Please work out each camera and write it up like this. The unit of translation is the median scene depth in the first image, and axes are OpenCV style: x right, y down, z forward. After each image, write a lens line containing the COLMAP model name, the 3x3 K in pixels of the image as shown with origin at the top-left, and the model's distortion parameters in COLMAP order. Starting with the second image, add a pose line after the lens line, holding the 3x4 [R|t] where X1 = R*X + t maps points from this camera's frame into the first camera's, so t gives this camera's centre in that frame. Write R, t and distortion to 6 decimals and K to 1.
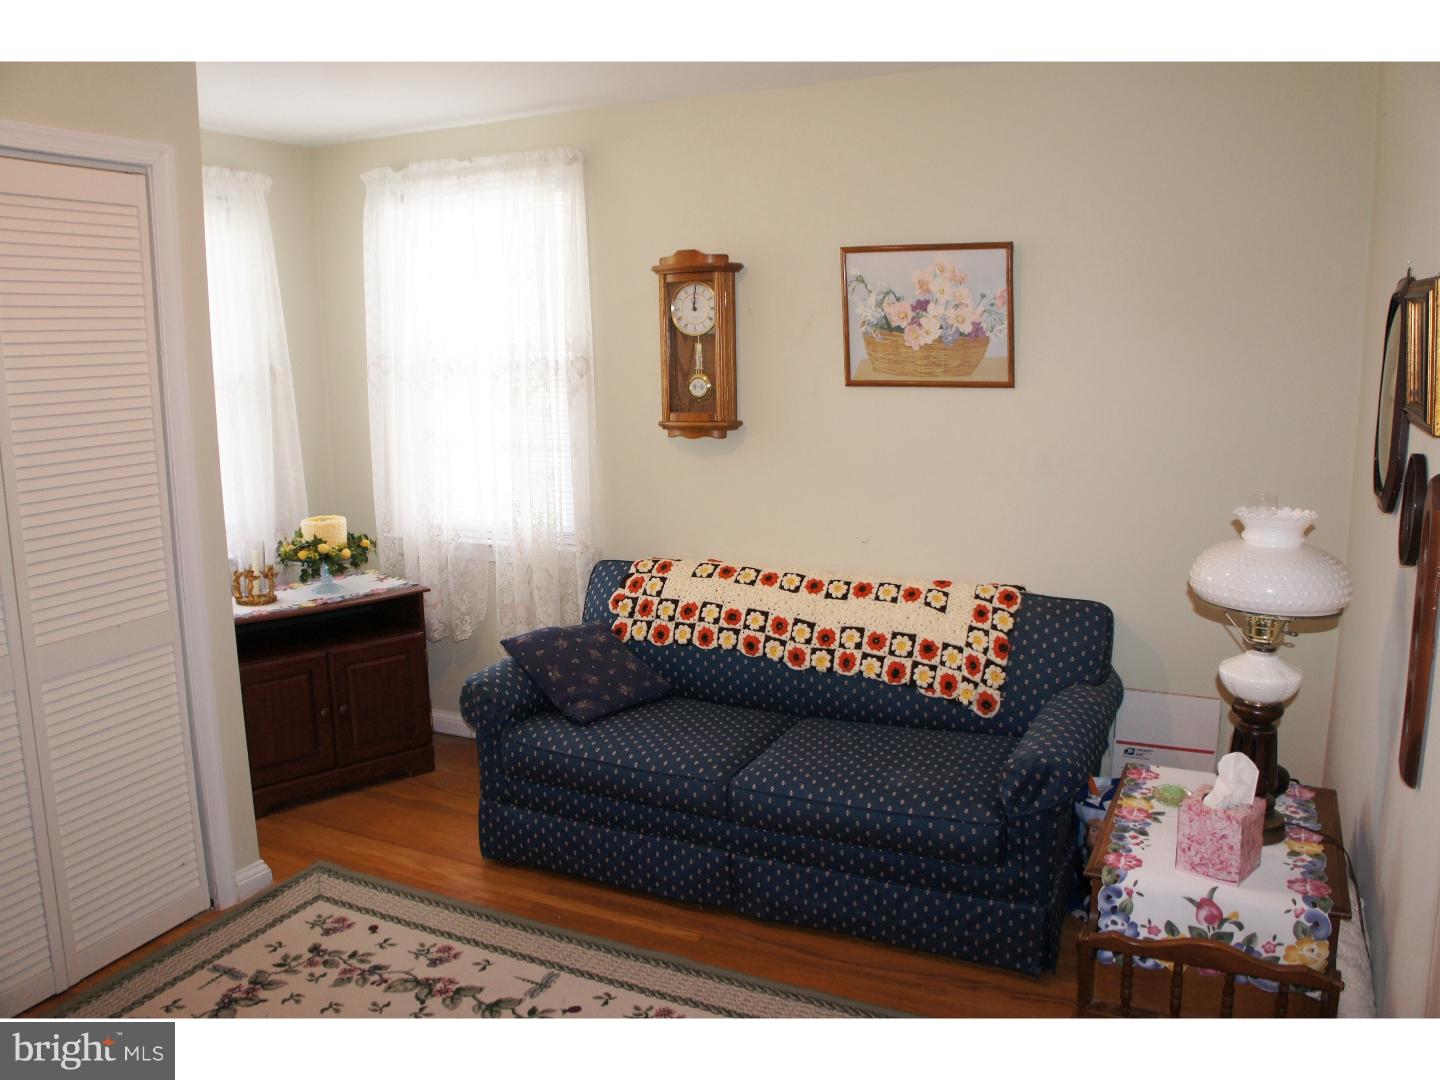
lens RADIAL K [[1134.0, 0, 728.1], [0, 1134.0, 538.6], [0, 0, 1]] dist [-0.173121, 0.131625]
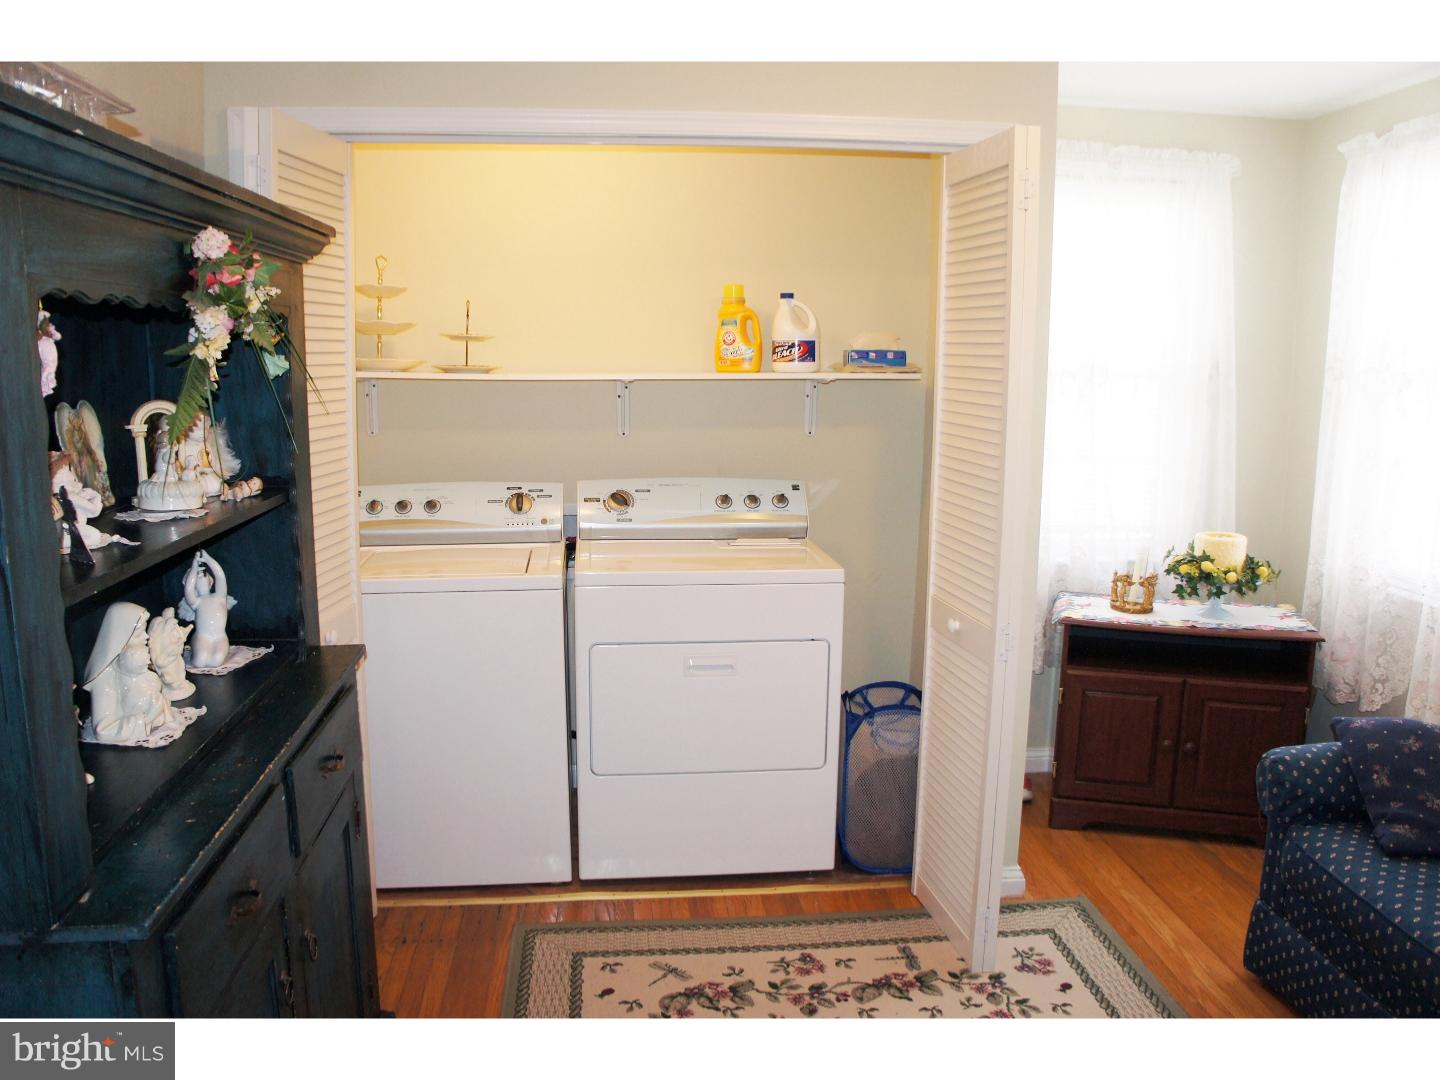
lens RADIAL K [[1134.0, 0, 708.1], [0, 1134.0, 509.9], [0, 0, 1]] dist [-0.173121, 0.131625]
pose [[0.532737, 0.138783, -0.834824, 0.156011], [-0.171271, 0.983730, 0.054242, -0.015347], [0.828769, 0.114085, 0.547839, 0.184496]]
